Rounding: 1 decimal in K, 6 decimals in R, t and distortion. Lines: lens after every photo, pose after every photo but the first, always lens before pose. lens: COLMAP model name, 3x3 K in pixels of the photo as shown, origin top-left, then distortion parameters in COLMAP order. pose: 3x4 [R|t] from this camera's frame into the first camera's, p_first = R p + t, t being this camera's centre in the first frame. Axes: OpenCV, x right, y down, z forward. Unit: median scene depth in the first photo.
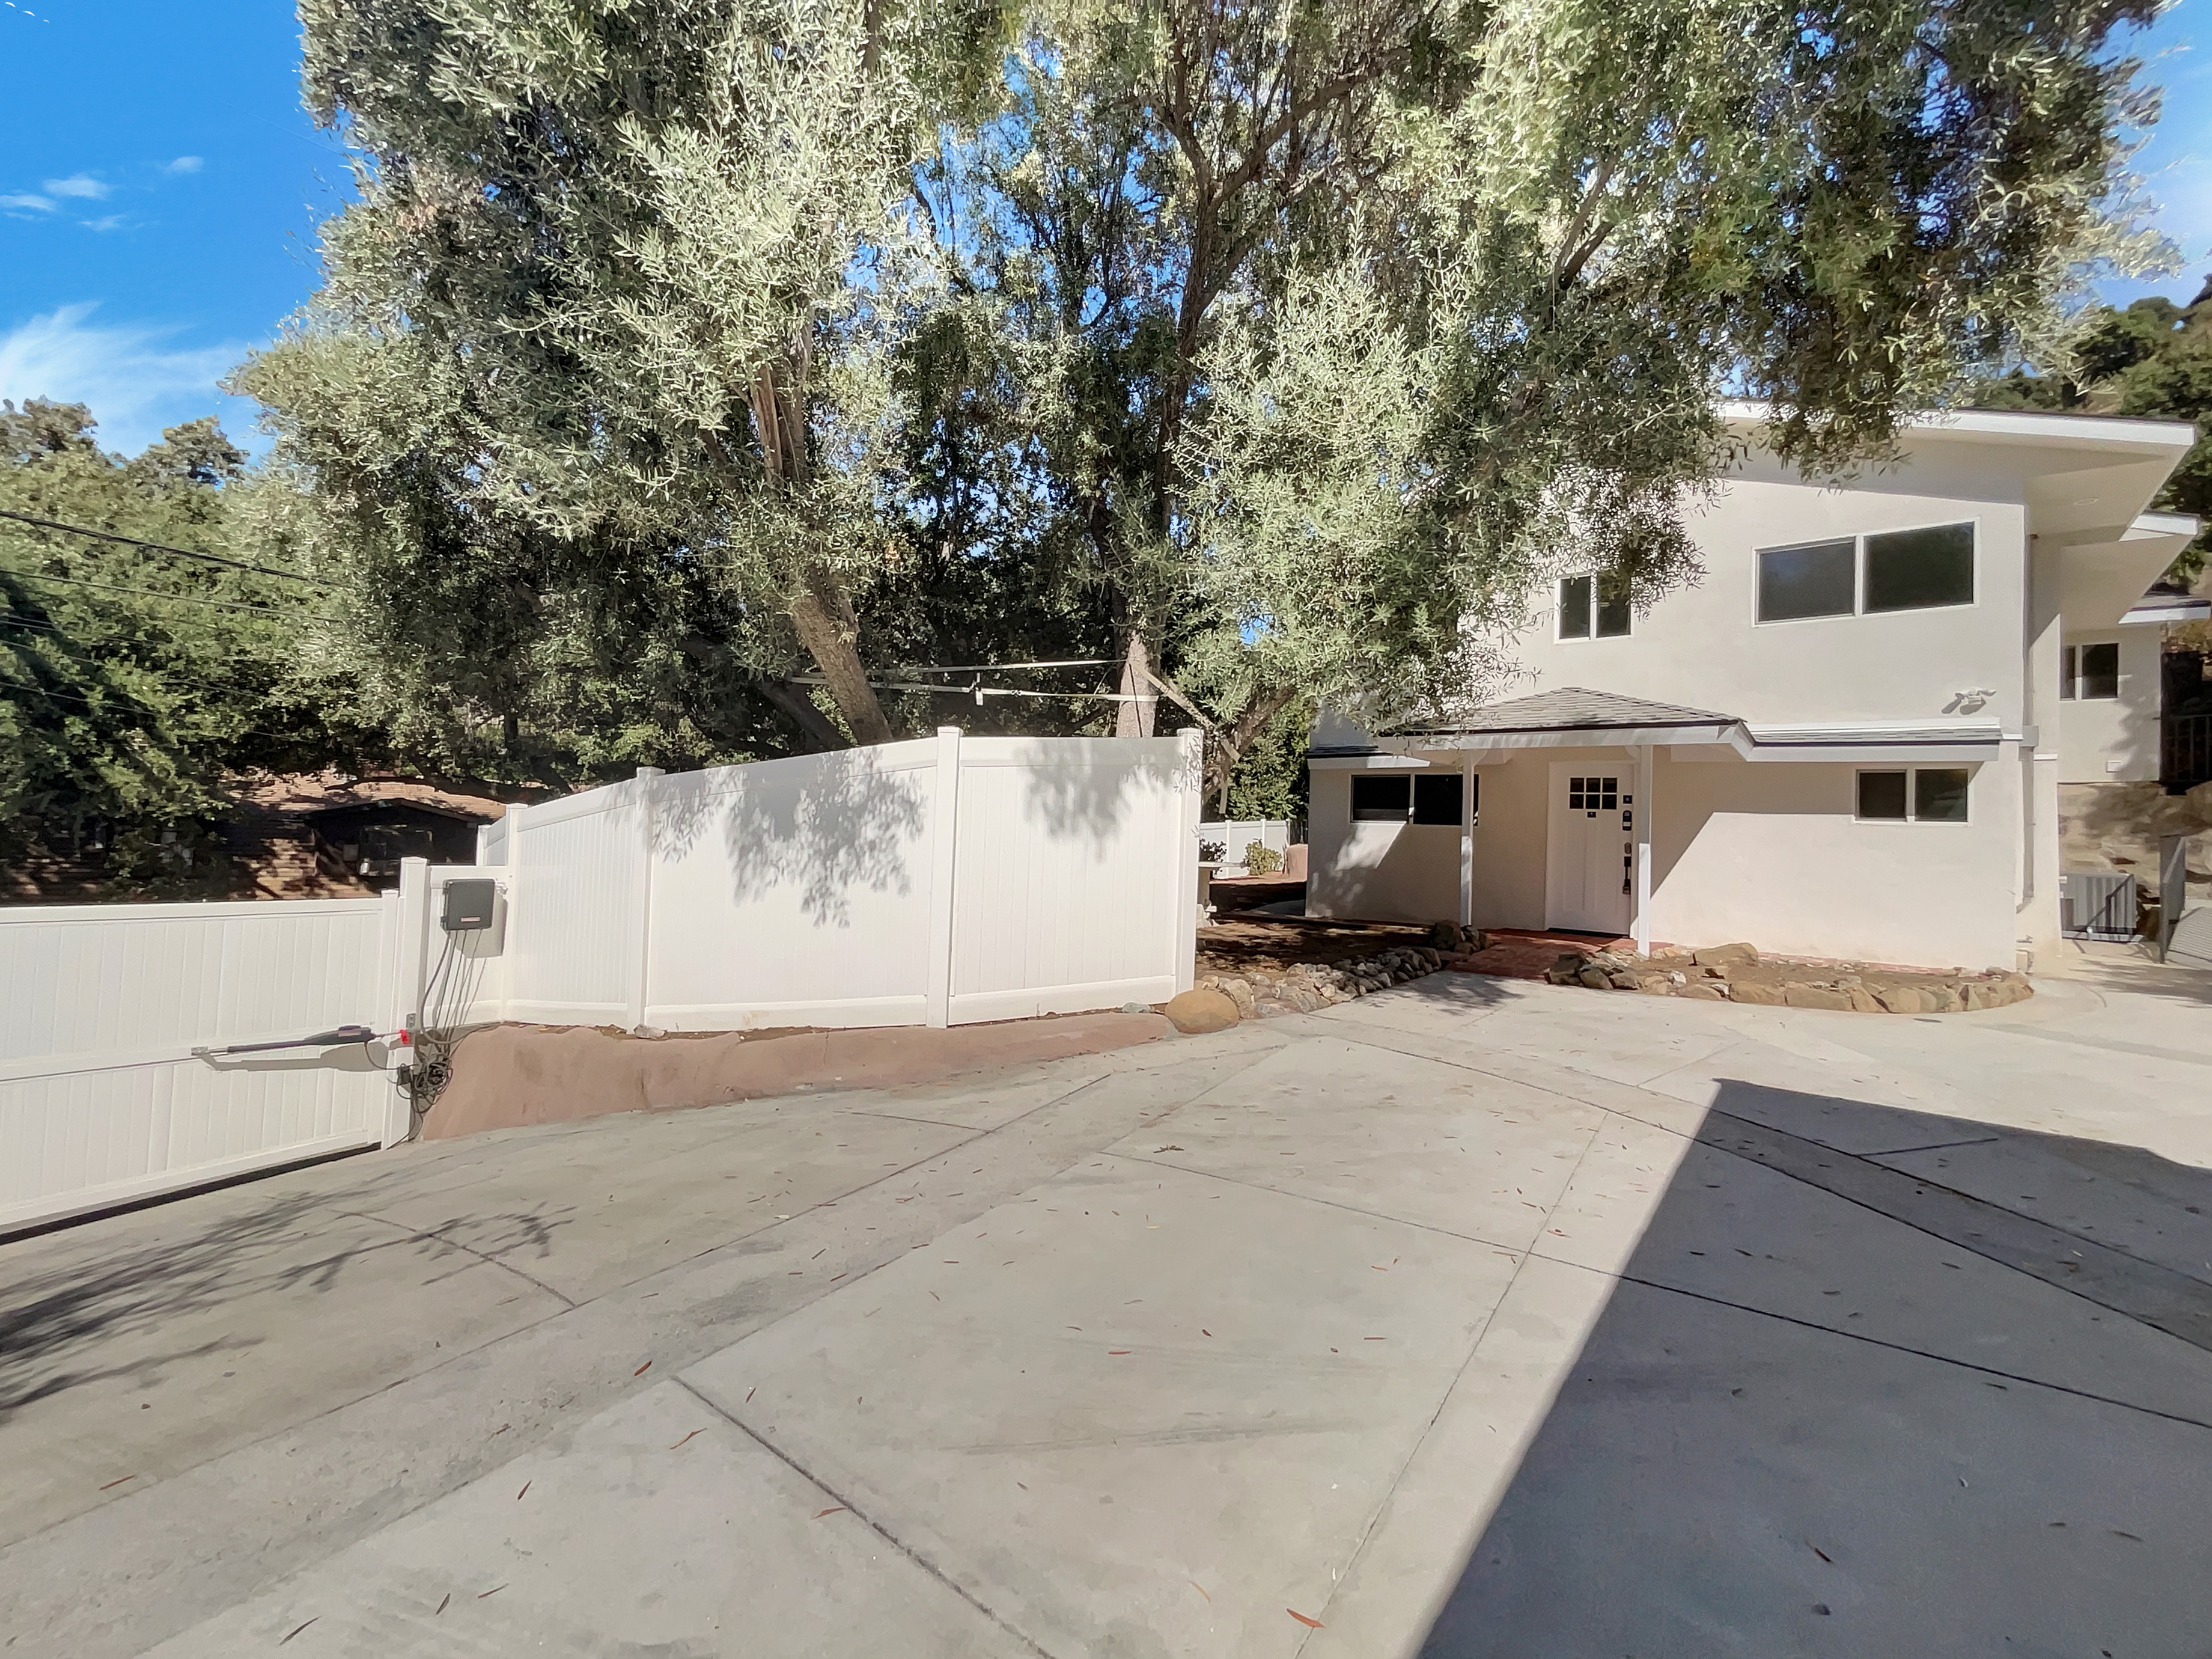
lens RADIAL K [[921.8, 0, 1100.2], [0, 921.8, 805.1], [0, 0, 1]] dist [0.000221, -0.000010]
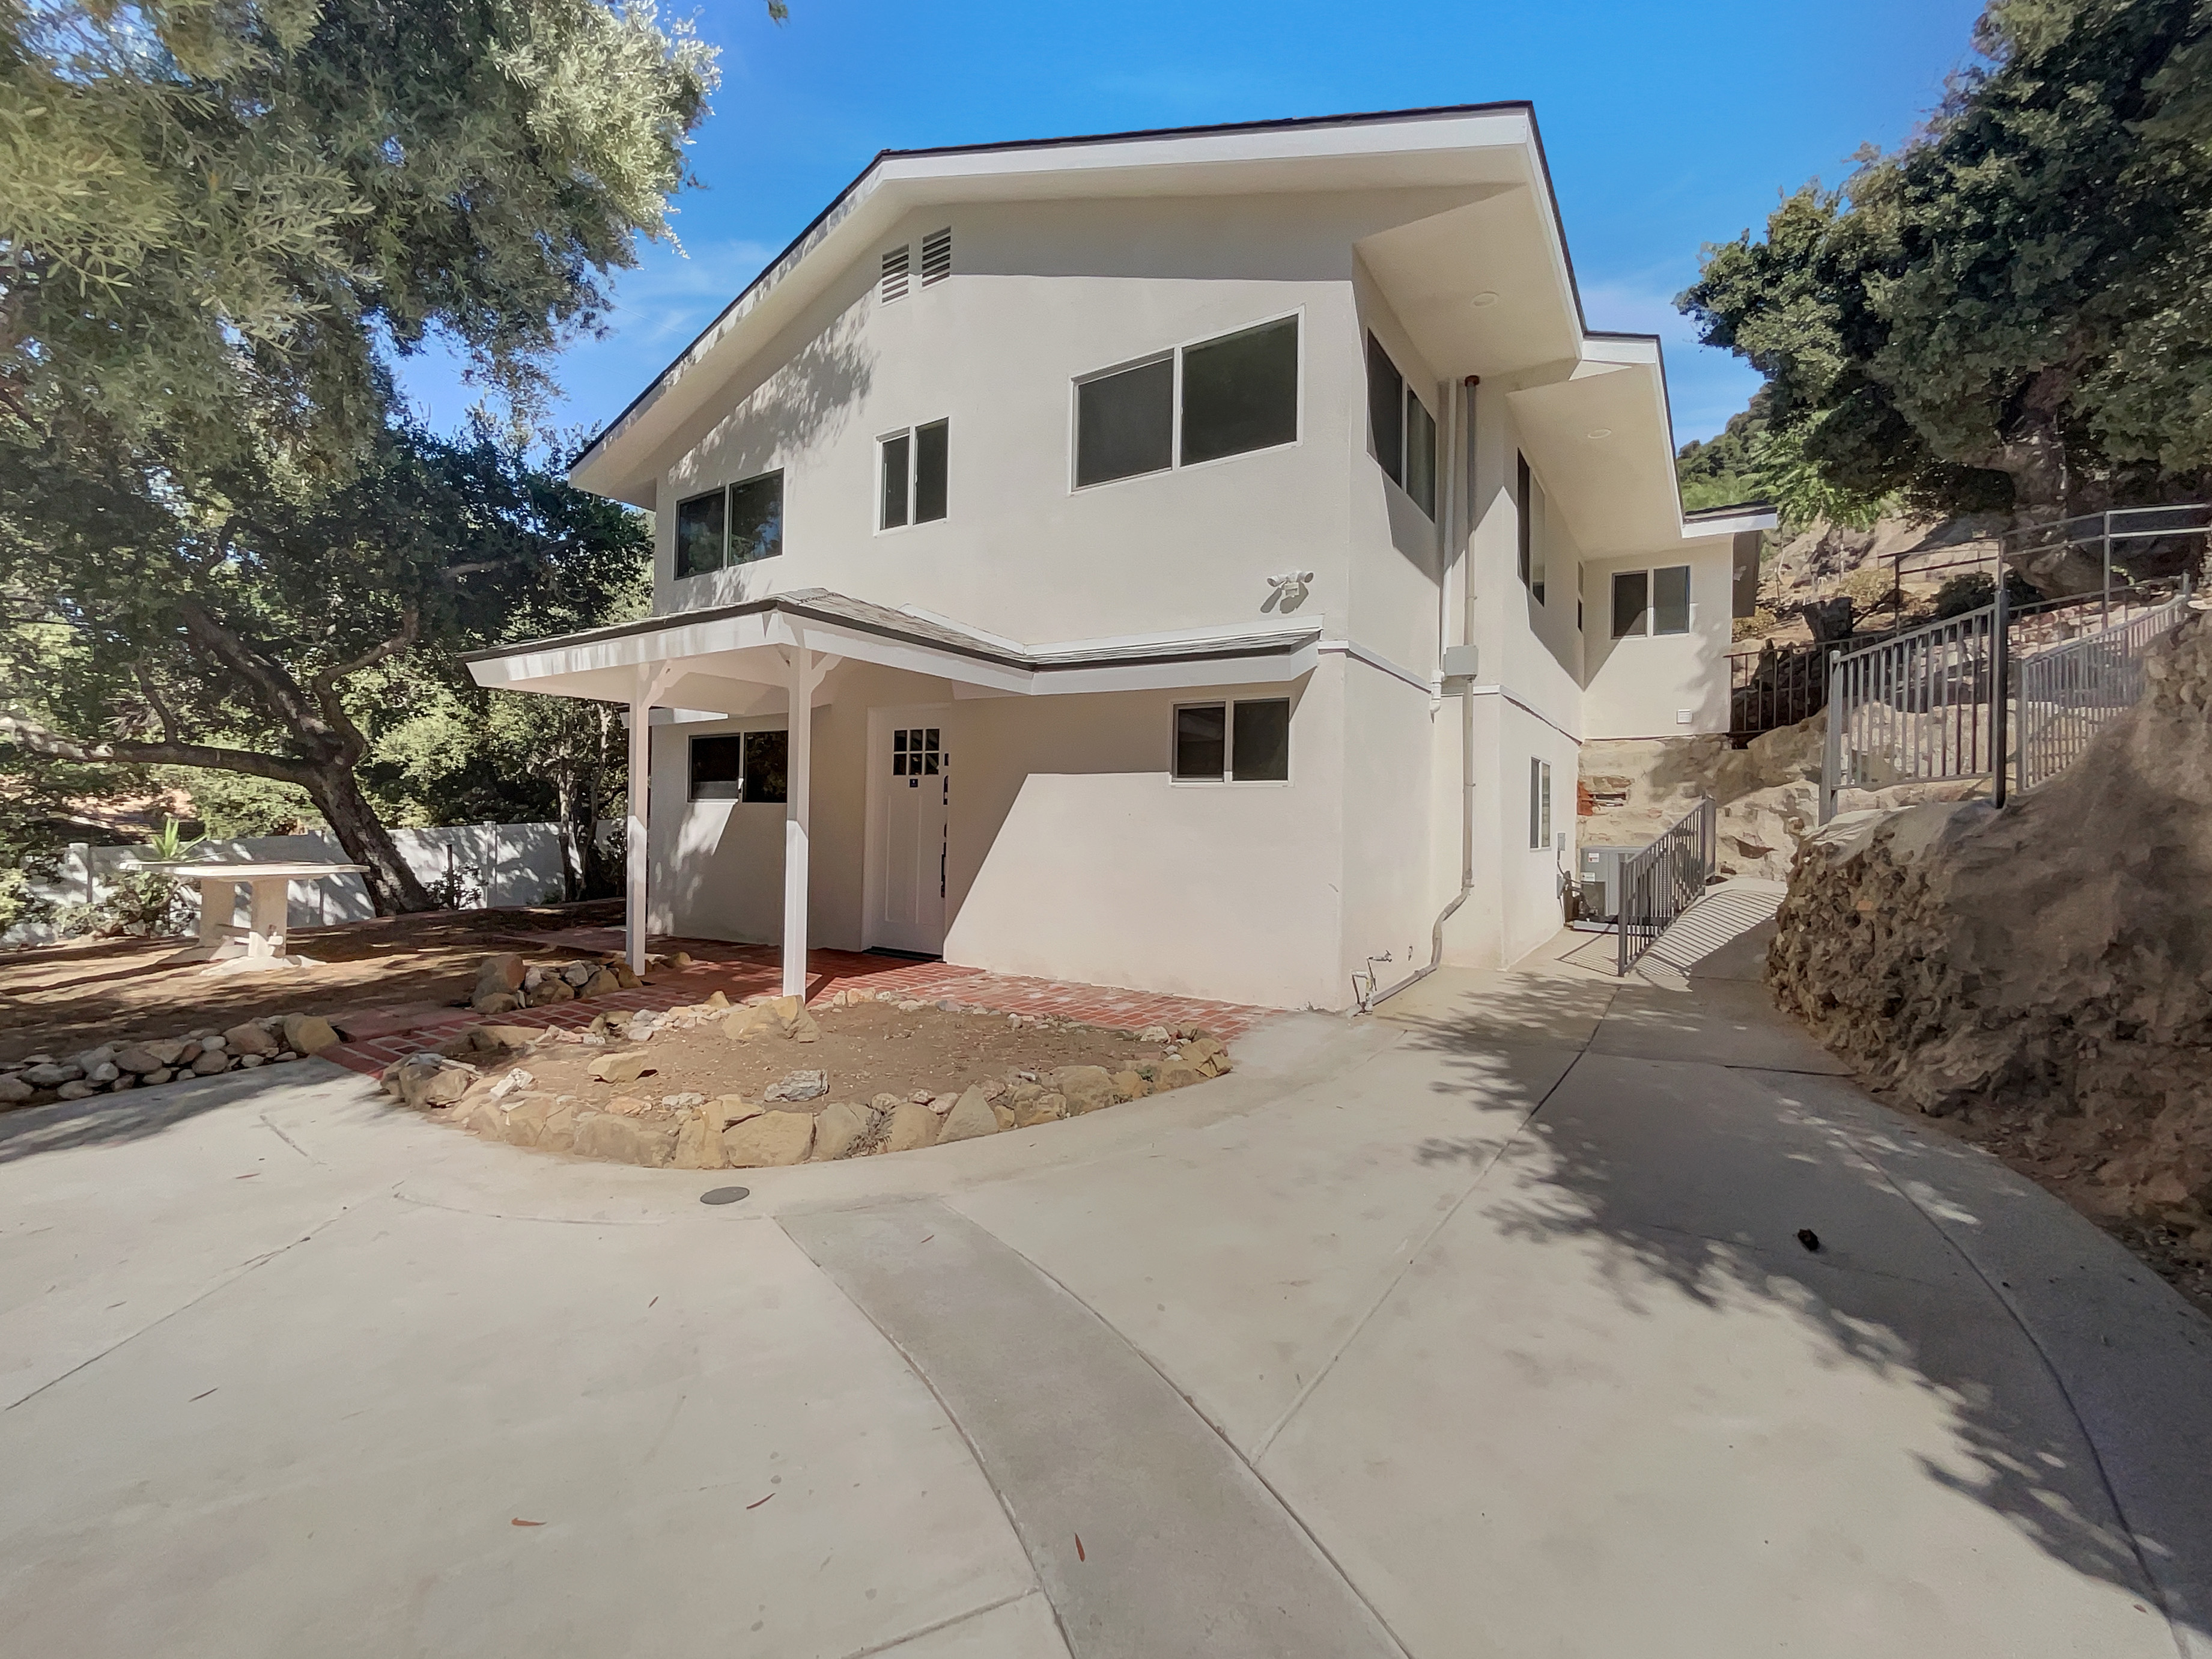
lens RADIAL K [[917.9, 0, 1134.8], [0, 917.9, 794.3], [0, 0, 1]] dist [0.000683, -0.000365]
pose [[0.995263, -0.018932, 0.095358, 0.688733], [0.018513, 0.999815, 0.005276, 0.019644], [-0.095440, -0.003486, 0.995429, 0.335073]]
